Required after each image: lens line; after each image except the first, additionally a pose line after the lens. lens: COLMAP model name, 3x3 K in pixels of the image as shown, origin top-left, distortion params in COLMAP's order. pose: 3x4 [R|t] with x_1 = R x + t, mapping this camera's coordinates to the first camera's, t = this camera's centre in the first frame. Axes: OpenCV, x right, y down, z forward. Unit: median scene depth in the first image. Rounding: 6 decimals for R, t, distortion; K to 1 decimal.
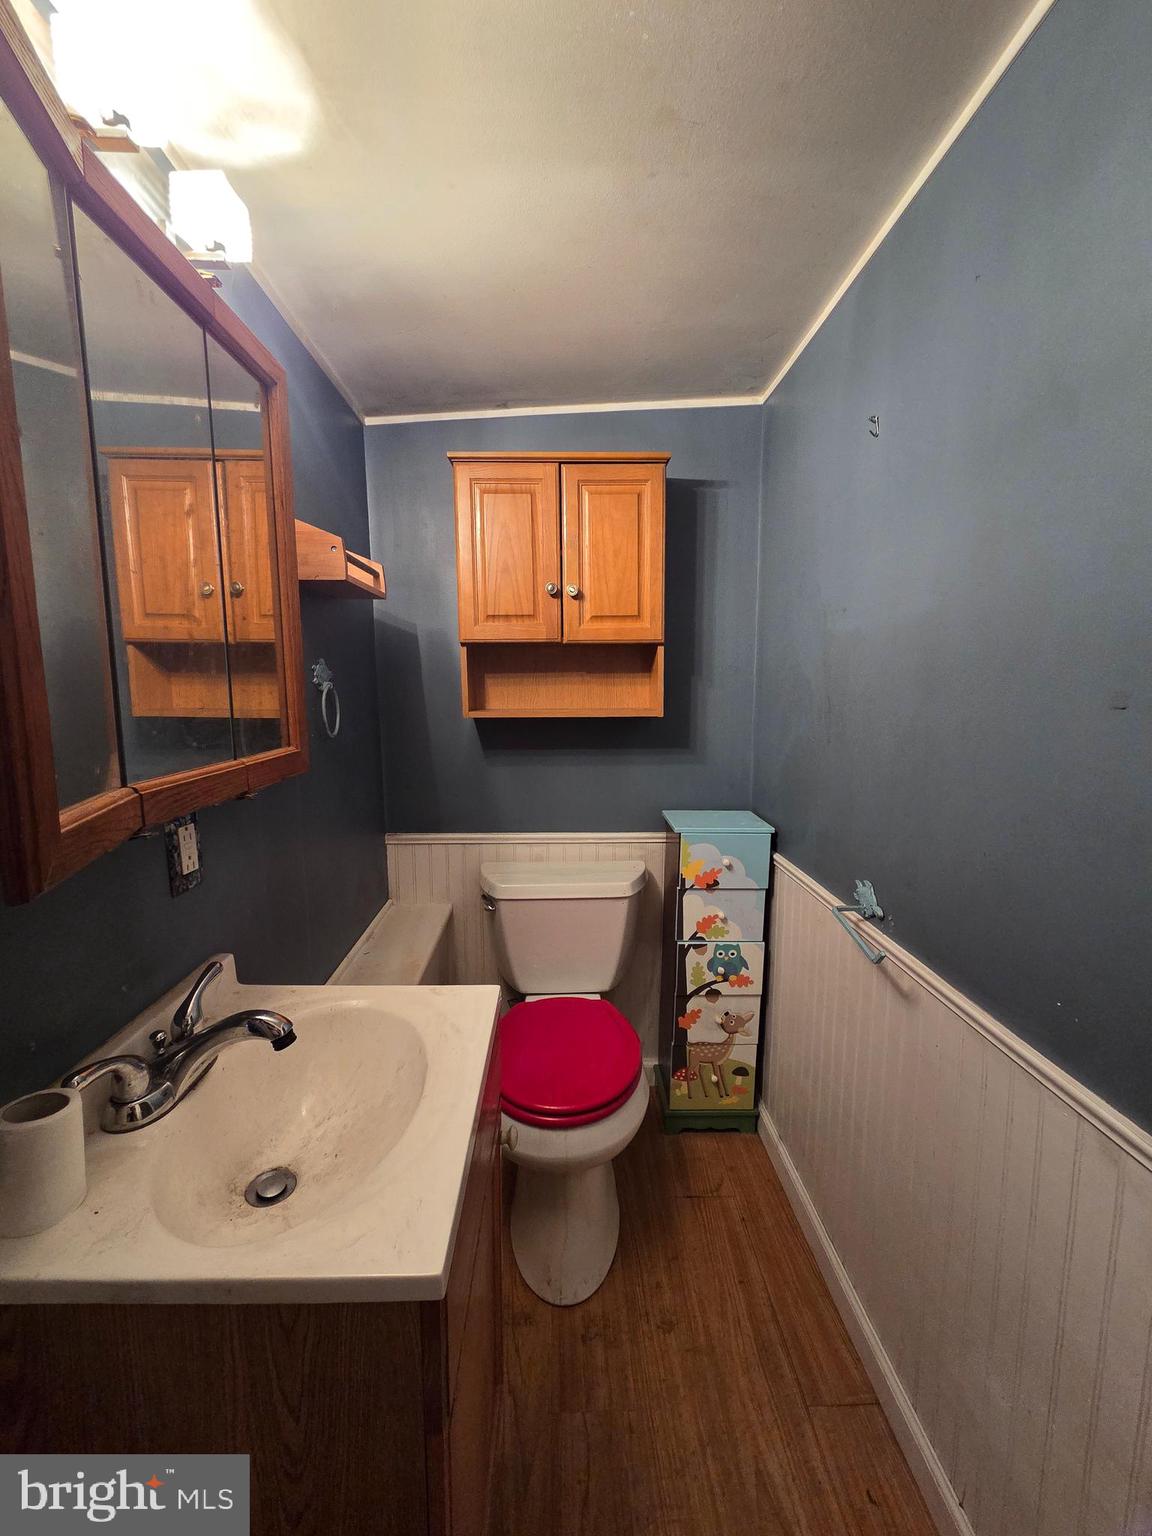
lens RADIAL K [[623.6, 0, 572.7], [0, 623.6, 762.7], [0, 0, 1]] dist [0.000320, -0.001194]
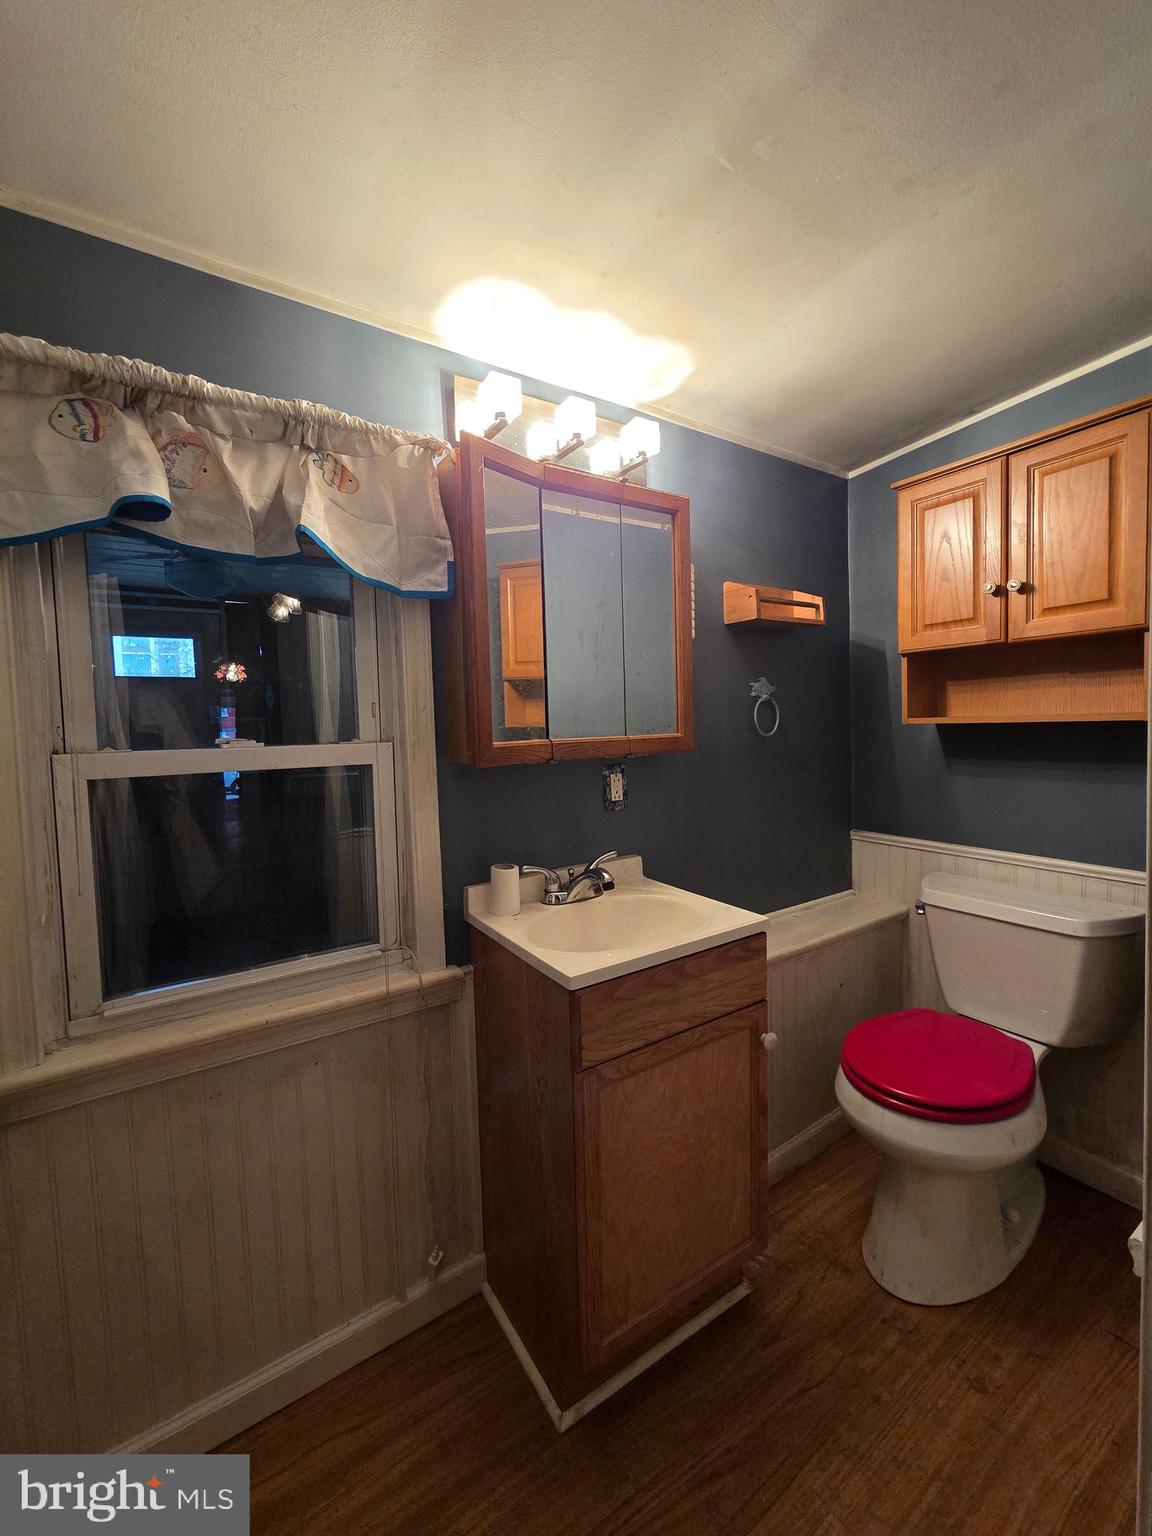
lens RADIAL K [[623.6, 0, 577.3], [0, 623.6, 762.7], [0, 0, 1]] dist [0.000320, -0.001194]
pose [[0.529474, 0.042528, -0.847260, 0.446921], [-0.083461, 0.996509, -0.002137, 0.043501], [0.844211, 0.071844, 0.531175, -0.026246]]
